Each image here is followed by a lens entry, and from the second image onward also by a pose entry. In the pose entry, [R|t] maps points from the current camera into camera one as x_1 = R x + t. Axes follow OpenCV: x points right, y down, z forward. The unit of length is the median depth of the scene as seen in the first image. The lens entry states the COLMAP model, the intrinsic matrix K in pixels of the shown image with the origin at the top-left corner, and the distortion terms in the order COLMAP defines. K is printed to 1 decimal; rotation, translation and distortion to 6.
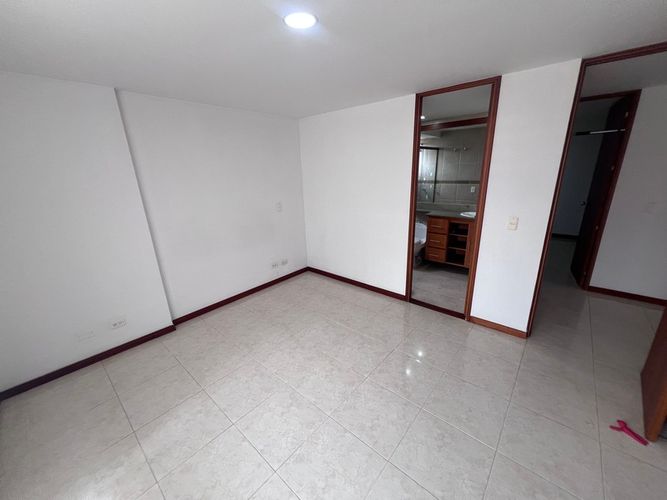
lens RADIAL K [[267.0, 0, 328.9], [0, 267.0, 247.8], [0, 0, 1]] dist [0.001437, -0.000400]
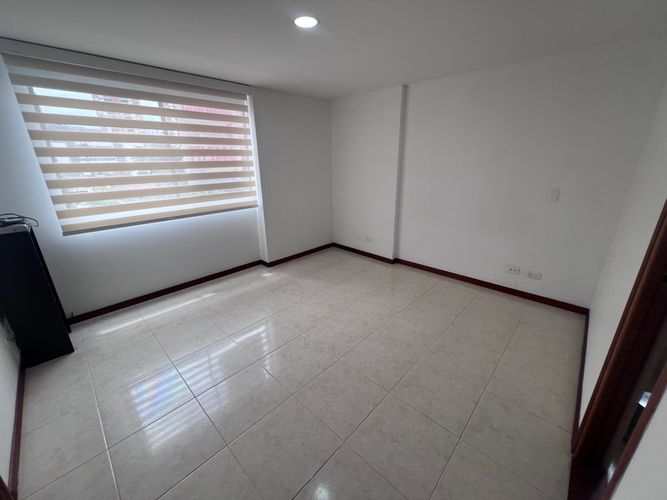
lens RADIAL K [[267.0, 0, 329.4], [0, 267.0, 252.6], [0, 0, 1]] dist [0.001437, -0.000400]
pose [[-0.046136, 0.361673, -0.931163, 0.707013], [-0.273446, 0.891979, 0.360001, -0.149894], [0.960780, 0.271232, 0.057745, 0.637143]]
